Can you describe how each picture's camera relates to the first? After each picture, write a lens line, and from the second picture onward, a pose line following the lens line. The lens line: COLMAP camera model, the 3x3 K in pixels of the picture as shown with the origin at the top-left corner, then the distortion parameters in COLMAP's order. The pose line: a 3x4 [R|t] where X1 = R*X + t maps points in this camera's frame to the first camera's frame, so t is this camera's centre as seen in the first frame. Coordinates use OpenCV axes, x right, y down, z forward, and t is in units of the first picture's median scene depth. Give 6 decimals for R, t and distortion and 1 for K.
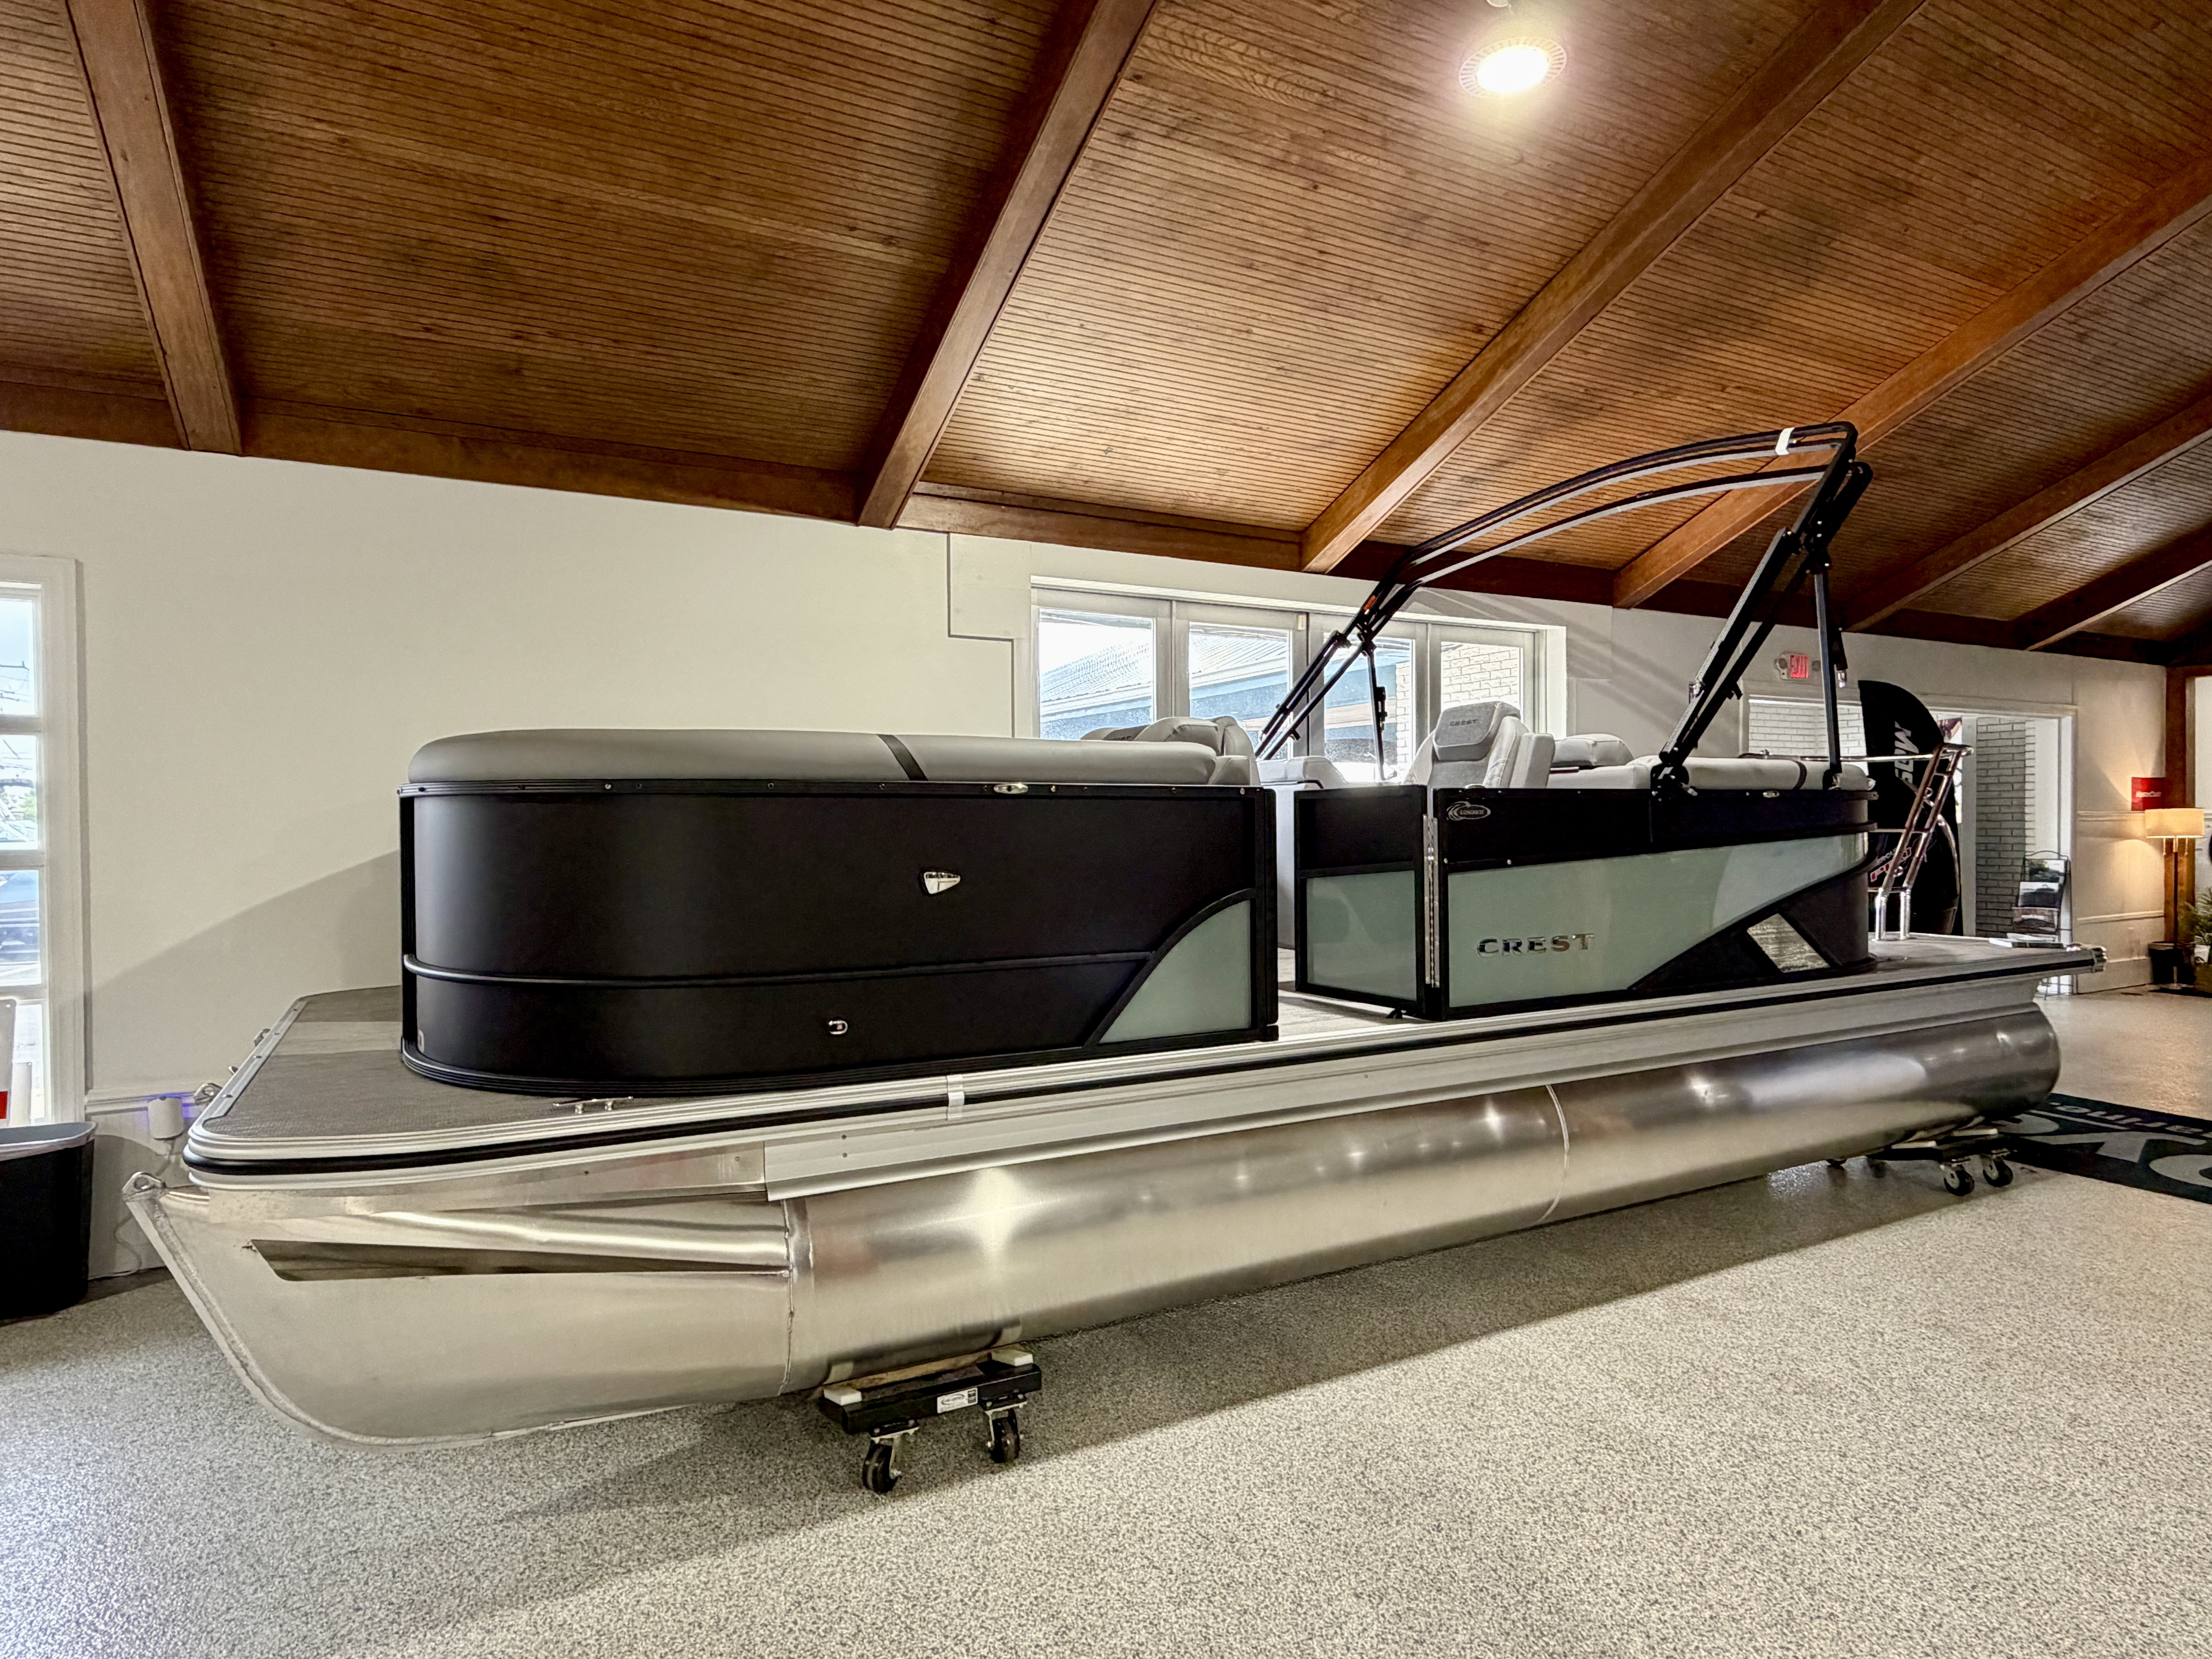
lens RADIAL K [[1237.0, 0, 1106.5], [0, 1237.0, 831.5], [0, 0, 1]] dist [0.007582, -0.001157]
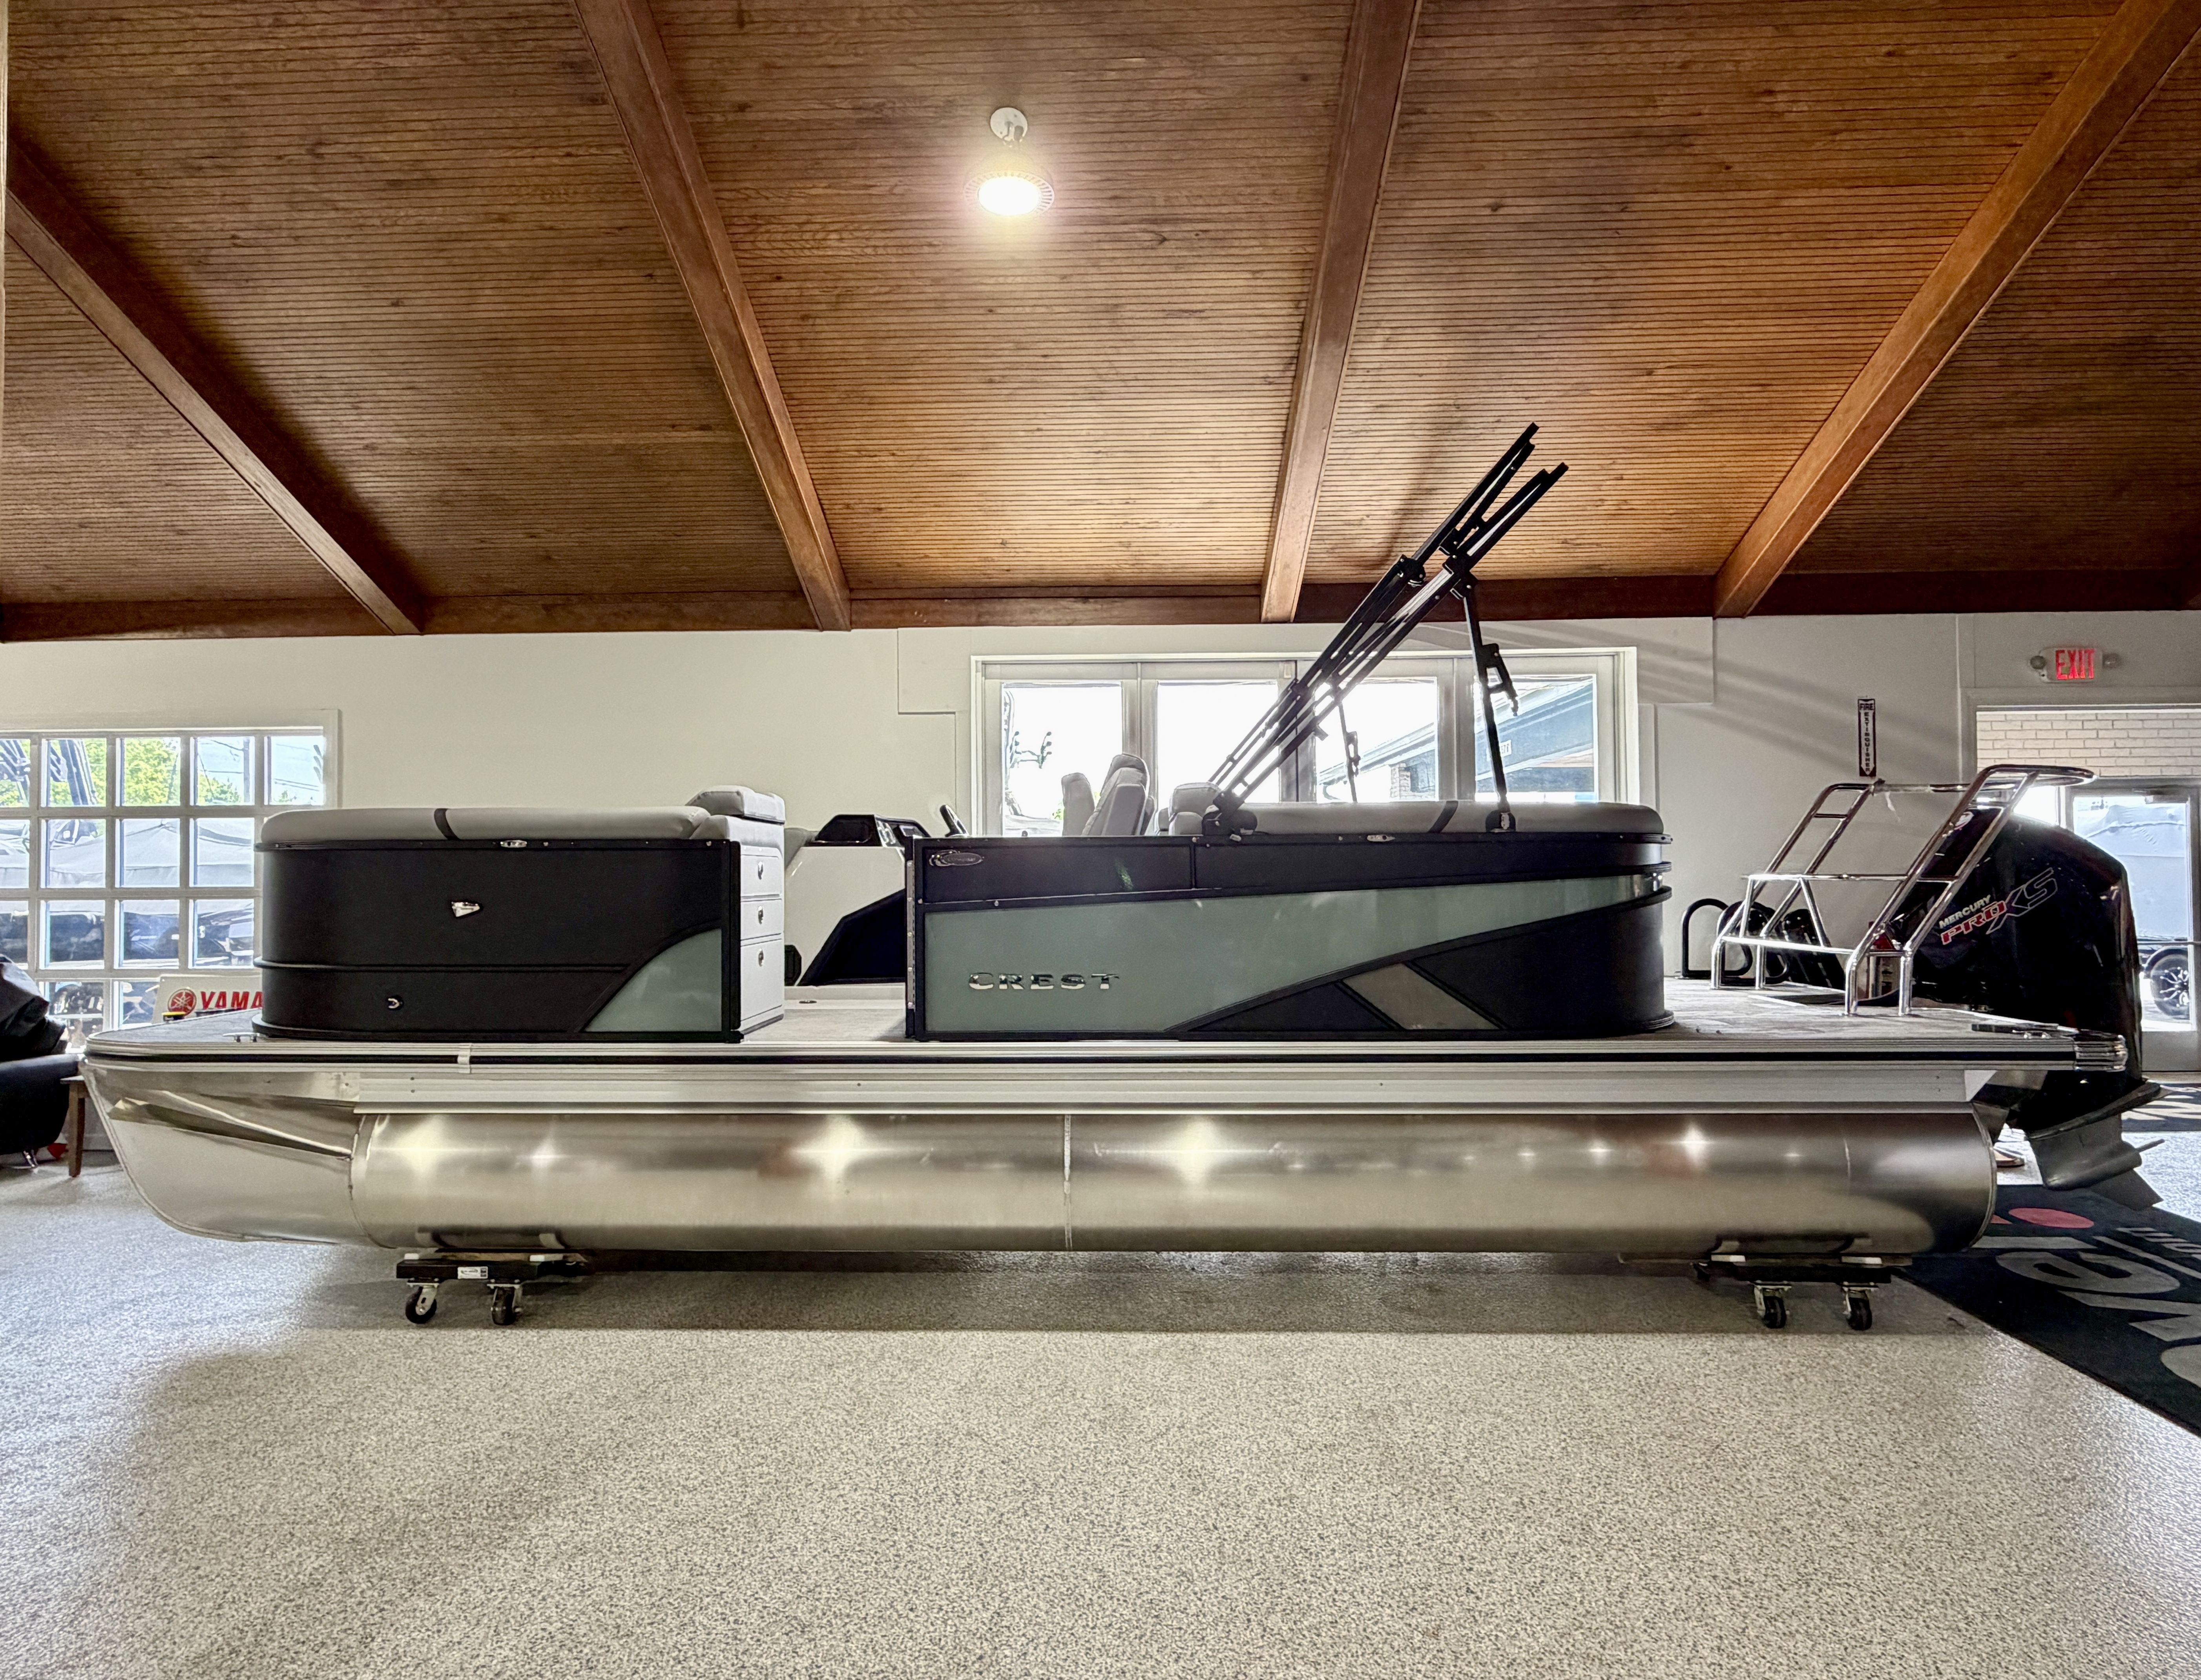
lens RADIAL K [[1264.3, 0, 1101.3], [0, 1264.3, 838.6], [0, 0, 1]] dist [-0.000134, 0.001205]
pose [[0.862976, -0.013137, -0.505074, 0.863459], [-0.003979, 0.999454, -0.032794, 0.003359], [0.505229, 0.030310, 0.862453, 0.065978]]
